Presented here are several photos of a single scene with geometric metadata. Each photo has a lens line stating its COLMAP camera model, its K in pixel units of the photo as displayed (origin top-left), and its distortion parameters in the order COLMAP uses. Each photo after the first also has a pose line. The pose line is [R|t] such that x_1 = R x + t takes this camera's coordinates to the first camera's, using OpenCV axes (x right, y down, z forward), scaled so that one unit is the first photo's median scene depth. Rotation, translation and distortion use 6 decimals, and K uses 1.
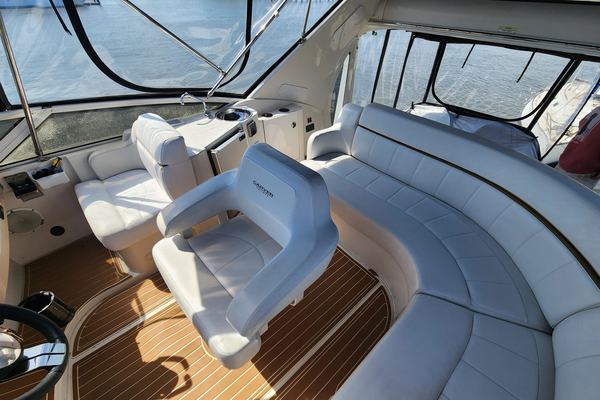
lens RADIAL K [[247.3, 0, 300.0], [0, 247.3, 200.0], [0, 0, 1]] dist [-0.002993, -0.000121]
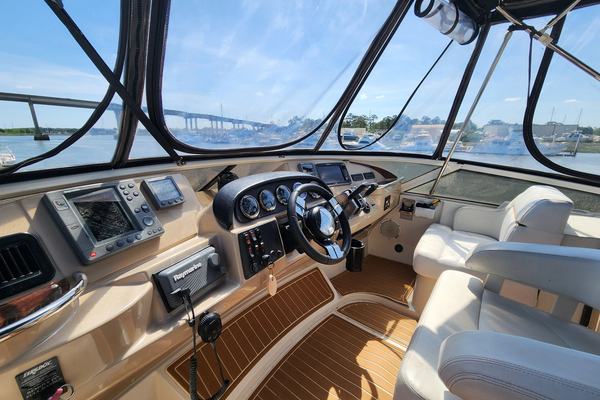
lens RADIAL K [[247.3, 0, 300.0], [0, 247.3, 200.0], [0, 0, 1]] dist [-0.002993, -0.000121]
pose [[0.164833, 0.223228, -0.960729, 0.110270], [-0.662575, 0.746605, 0.059797, 0.227480], [0.730633, 0.626698, 0.270971, 0.146764]]
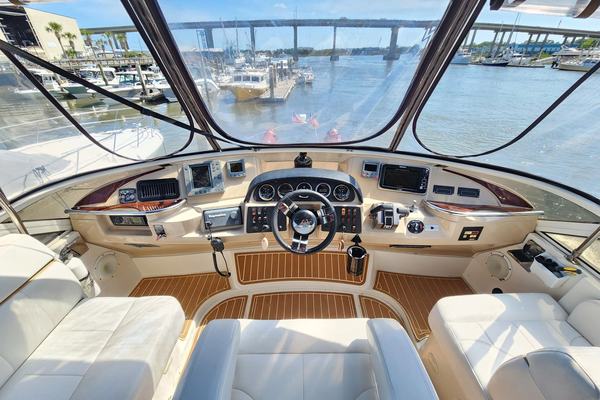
lens RADIAL K [[247.3, 0, 300.0], [0, 247.3, 200.0], [0, 0, 1]] dist [-0.002993, -0.000121]
pose [[-0.677816, 0.353852, -0.644480, 0.024247], [-0.496573, 0.426101, 0.756210, -0.425226], [0.542200, 0.832602, -0.113106, 0.444532]]
